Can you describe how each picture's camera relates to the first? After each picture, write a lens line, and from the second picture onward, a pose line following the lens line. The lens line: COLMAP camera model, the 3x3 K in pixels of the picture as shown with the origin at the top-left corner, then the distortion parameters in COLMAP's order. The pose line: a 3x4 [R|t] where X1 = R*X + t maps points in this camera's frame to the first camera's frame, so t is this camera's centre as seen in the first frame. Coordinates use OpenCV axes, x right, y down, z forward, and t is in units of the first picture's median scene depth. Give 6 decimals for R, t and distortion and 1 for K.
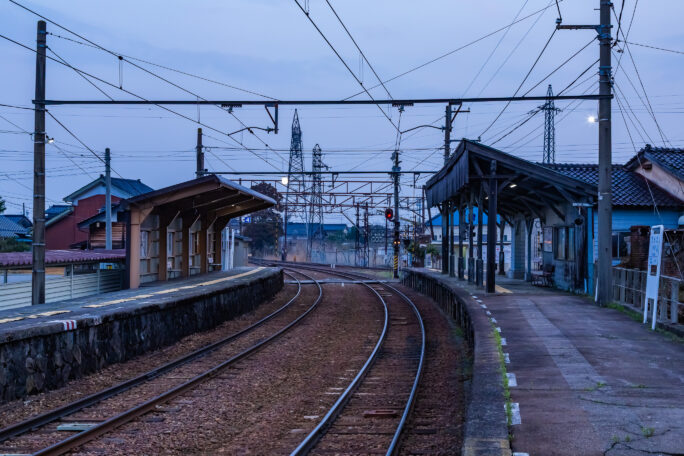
lens RADIAL K [[922.3, 0, 346.8], [0, 922.3, 245.1], [0, 0, 1]] dist [0.092568, 0.000000]
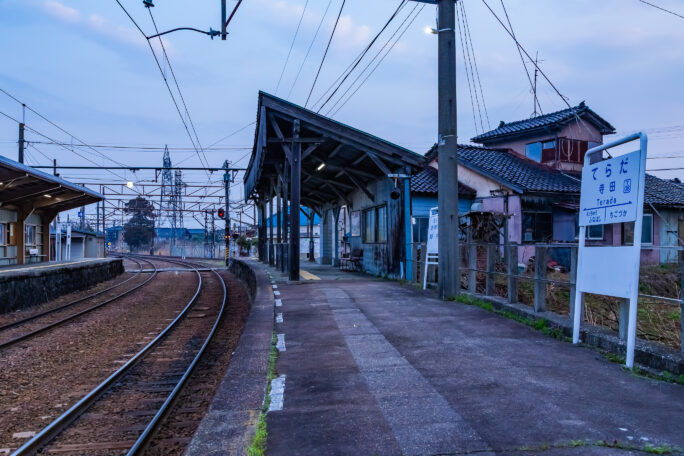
lens RADIAL K [[599.8, 0, 342.3], [0, 599.8, 231.1], [0, 0, 1]] dist [0.020572, -0.000756]
pose [[0.977915, -0.002494, 0.208990, 0.069608], [0.007384, 0.999717, -0.022620, 0.016140], [-0.208874, 0.023663, 0.977656, 0.378044]]
